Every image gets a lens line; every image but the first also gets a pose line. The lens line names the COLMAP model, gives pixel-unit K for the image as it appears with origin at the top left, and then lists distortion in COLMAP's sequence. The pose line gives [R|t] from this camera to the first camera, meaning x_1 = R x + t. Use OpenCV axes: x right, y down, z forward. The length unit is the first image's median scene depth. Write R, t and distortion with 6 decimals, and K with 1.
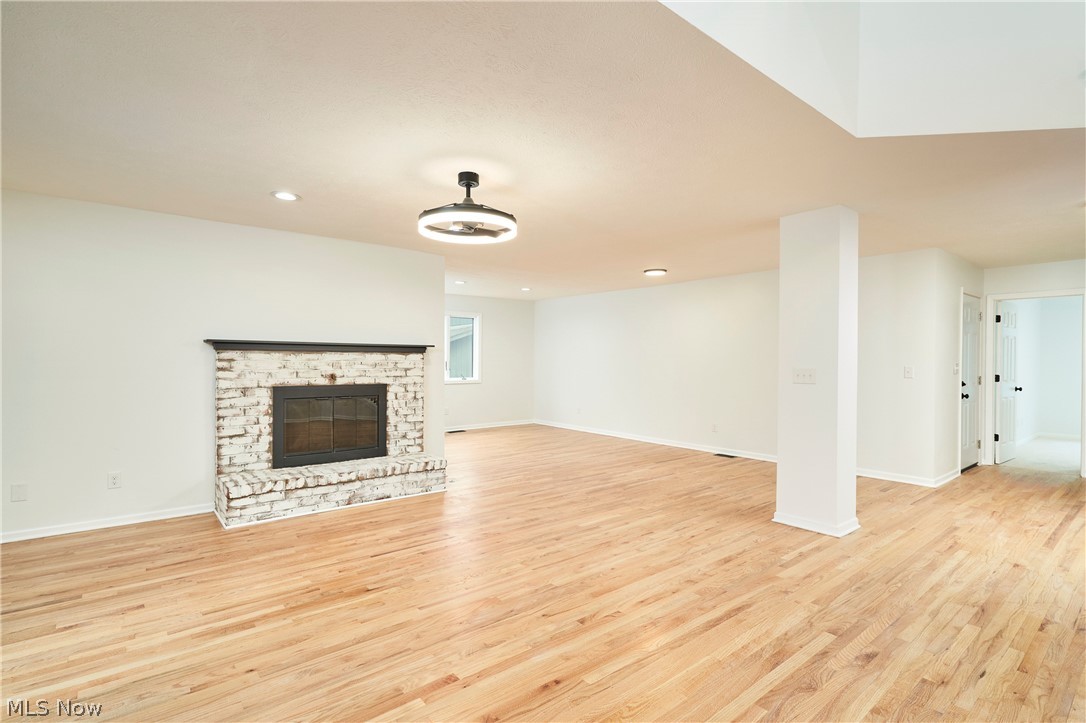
lens RADIAL K [[516.6, 0, 547.3], [0, 516.6, 365.8], [0, 0, 1]] dist [0.004963, -0.000137]
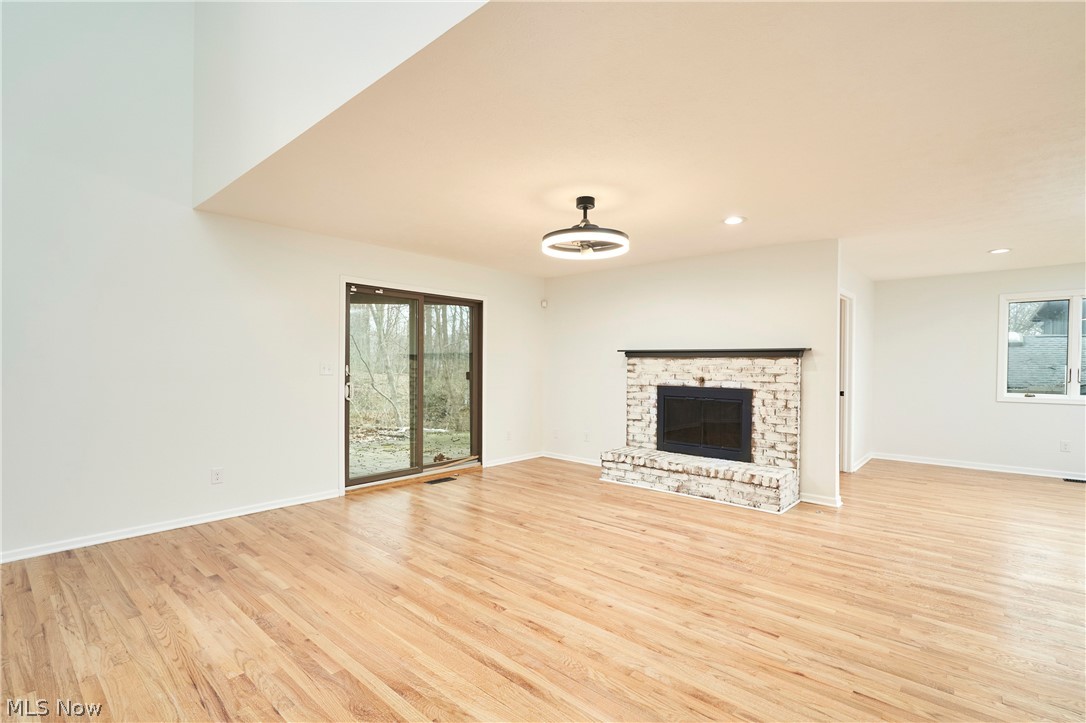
lens RADIAL K [[502.5, 0, 543.0], [0, 502.5, 361.5], [0, 0, 1]] dist [0.000290, 0.000120]
pose [[0.158861, -0.008439, -0.987265, 0.649170], [-0.017015, 0.999792, -0.011284, -0.000031], [0.987154, 0.018591, 0.158684, 0.523658]]
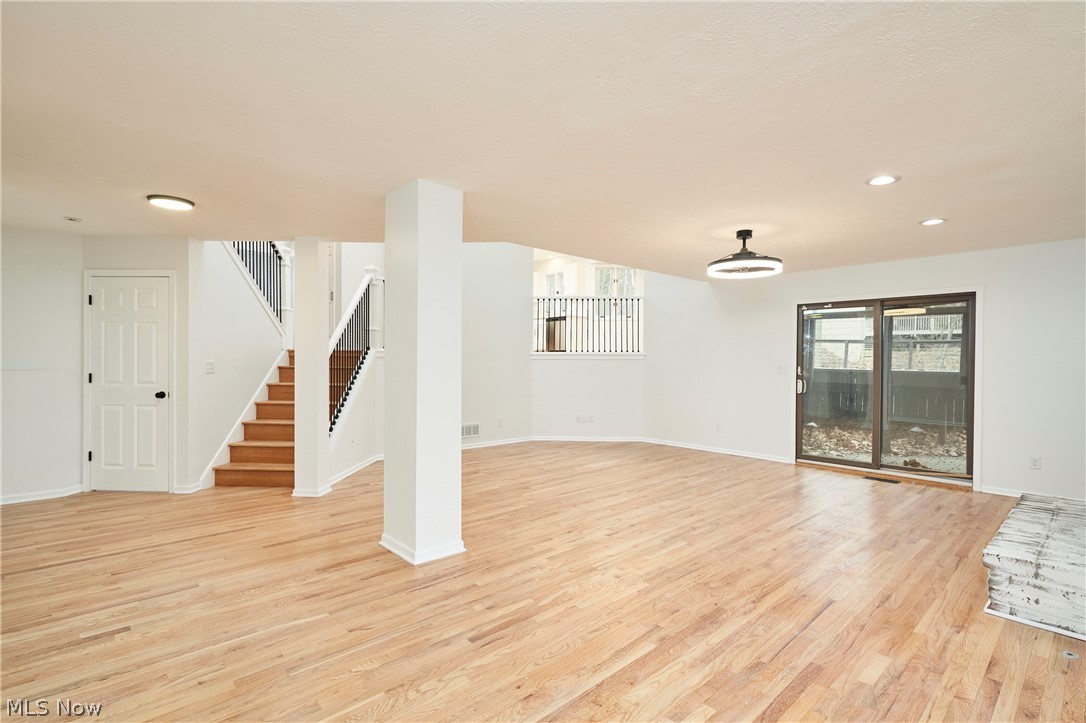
lens RADIAL K [[516.6, 0, 547.3], [0, 516.6, 365.8], [0, 0, 1]] dist [0.004963, -0.000137]
pose [[-0.998161, -0.012619, -0.059292, 0.324368], [-0.013693, 0.999749, 0.017731, -0.015967], [0.059054, 0.018510, -0.998083, 1.678155]]
